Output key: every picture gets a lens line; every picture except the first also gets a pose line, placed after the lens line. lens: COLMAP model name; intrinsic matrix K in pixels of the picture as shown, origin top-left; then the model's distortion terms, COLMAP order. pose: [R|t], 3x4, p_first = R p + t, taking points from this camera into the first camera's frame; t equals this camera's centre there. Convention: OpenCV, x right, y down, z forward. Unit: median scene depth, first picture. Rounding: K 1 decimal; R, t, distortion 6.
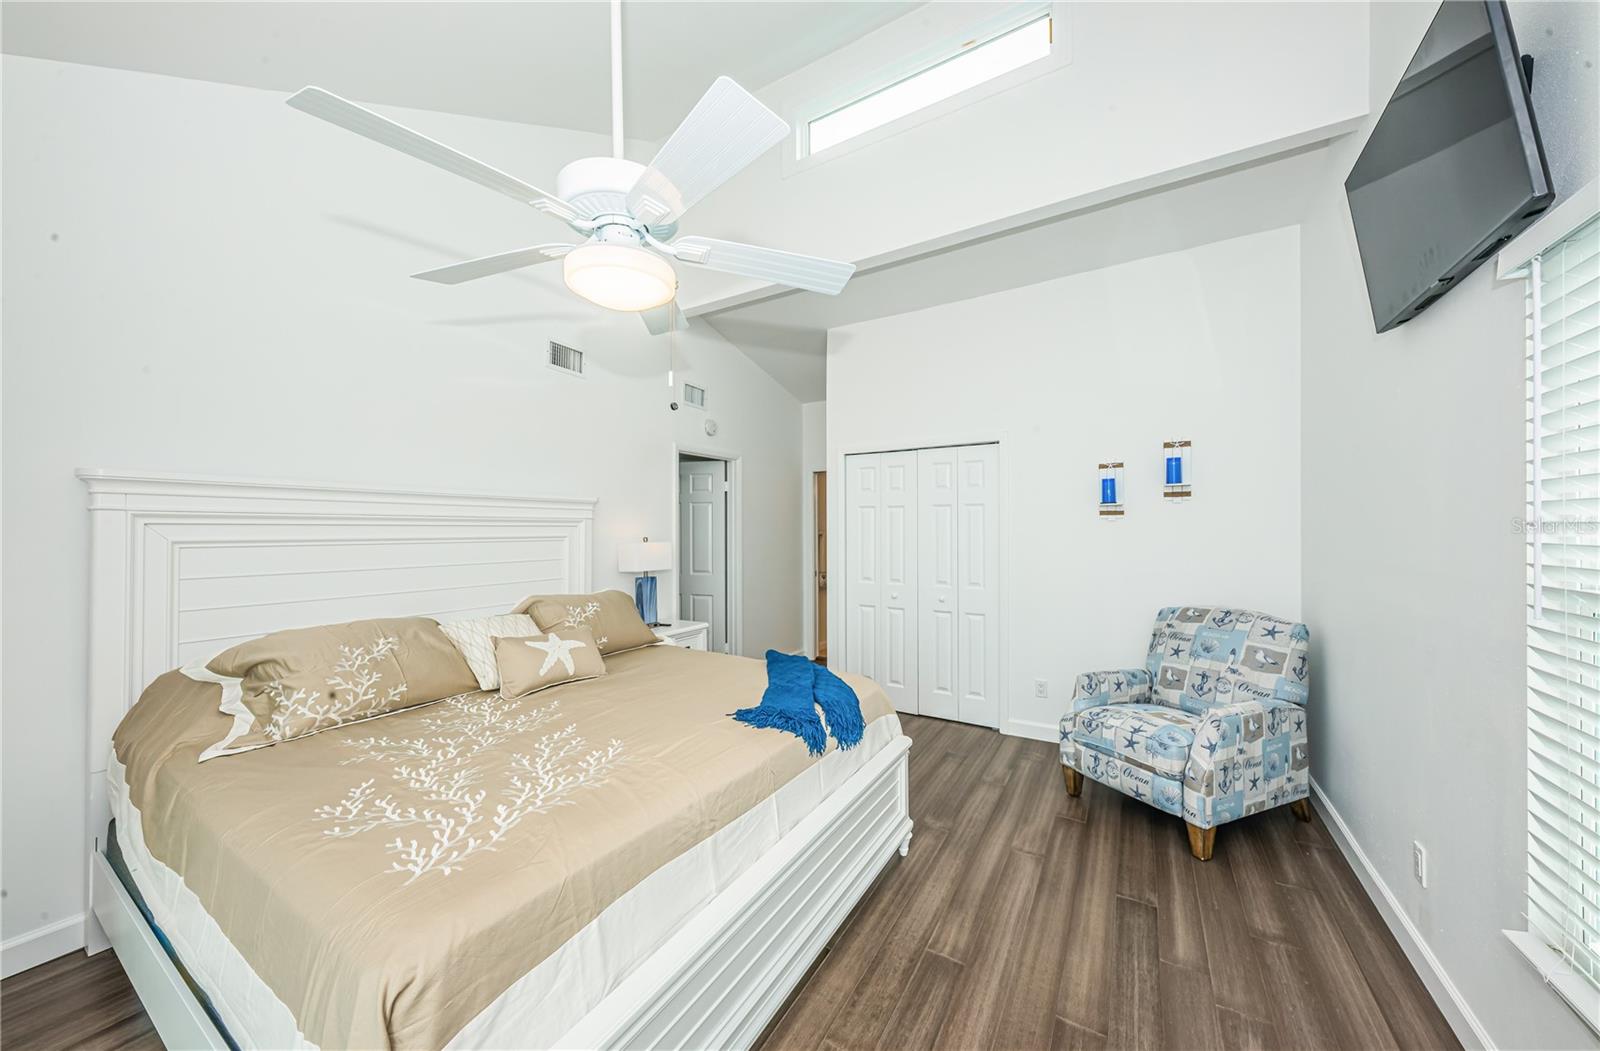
lens RADIAL K [[560.5, 0, 796.2], [0, 560.5, 524.4], [0, 0, 1]] dist [-0.000665, -0.000017]
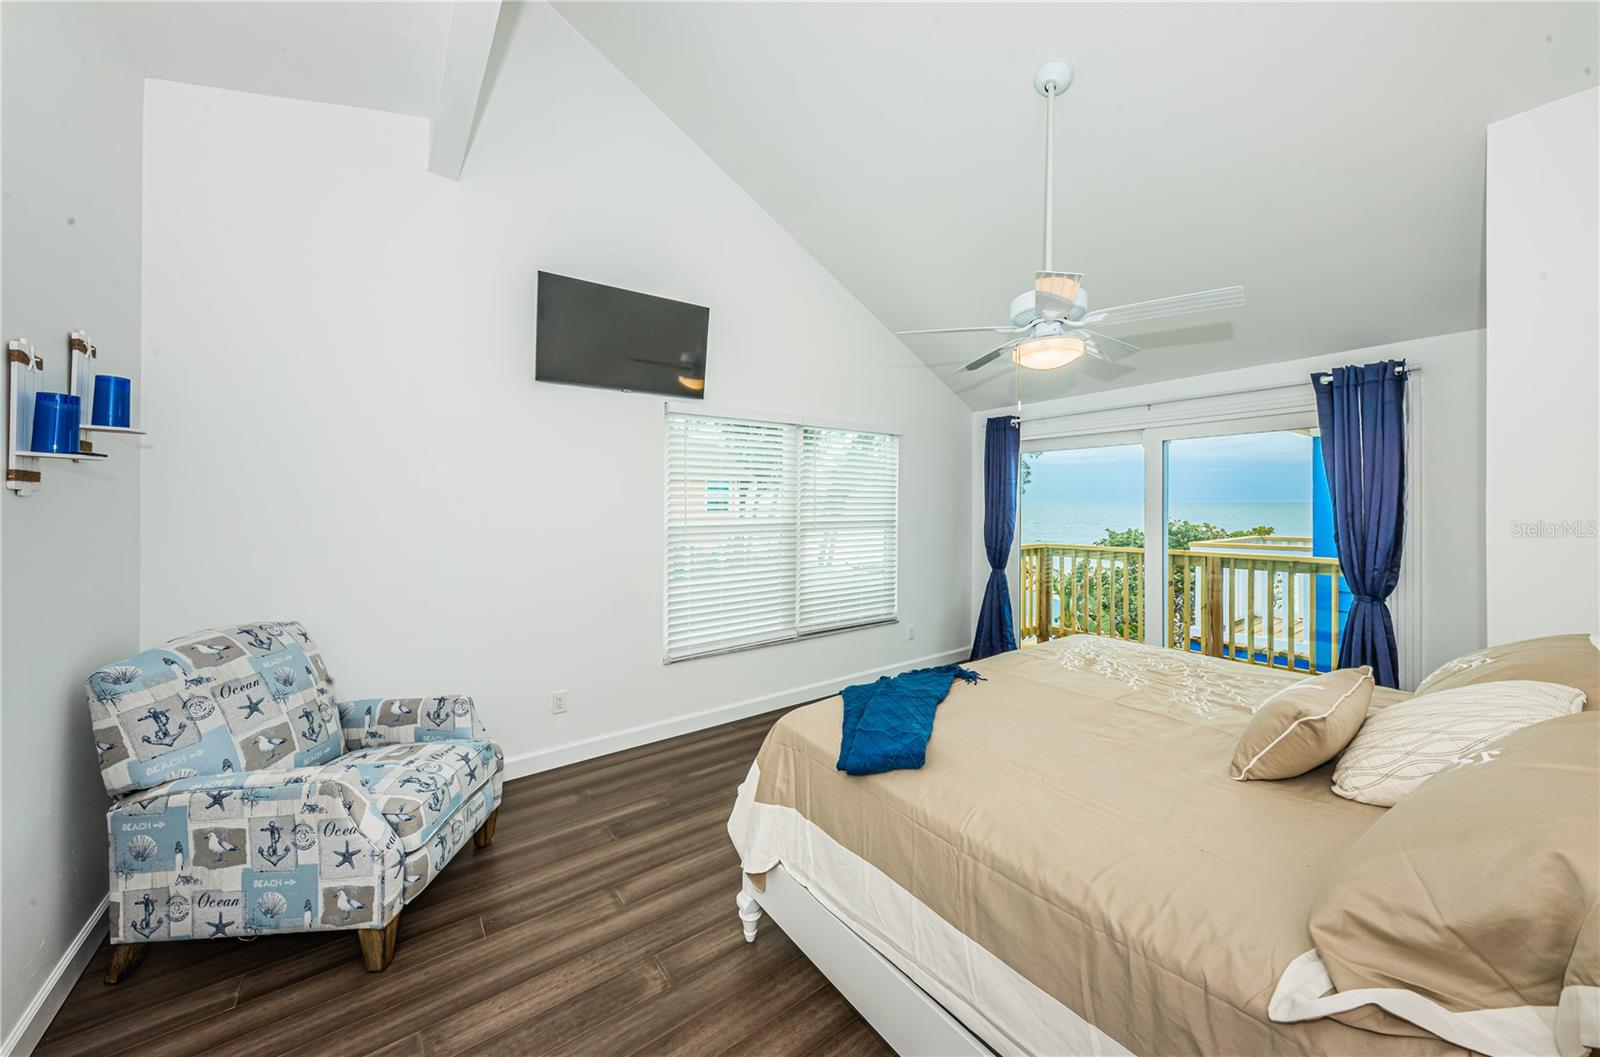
lens RADIAL K [[560.5, 0, 796.3], [0, 560.5, 511.1], [0, 0, 1]] dist [-0.000665, -0.000017]
pose [[-0.928684, 0.000347, 0.370871, -0.138500], [0.000328, 1.000000, -0.000114, 0.008453], [-0.370871, 0.000016, -0.928684, 1.557806]]
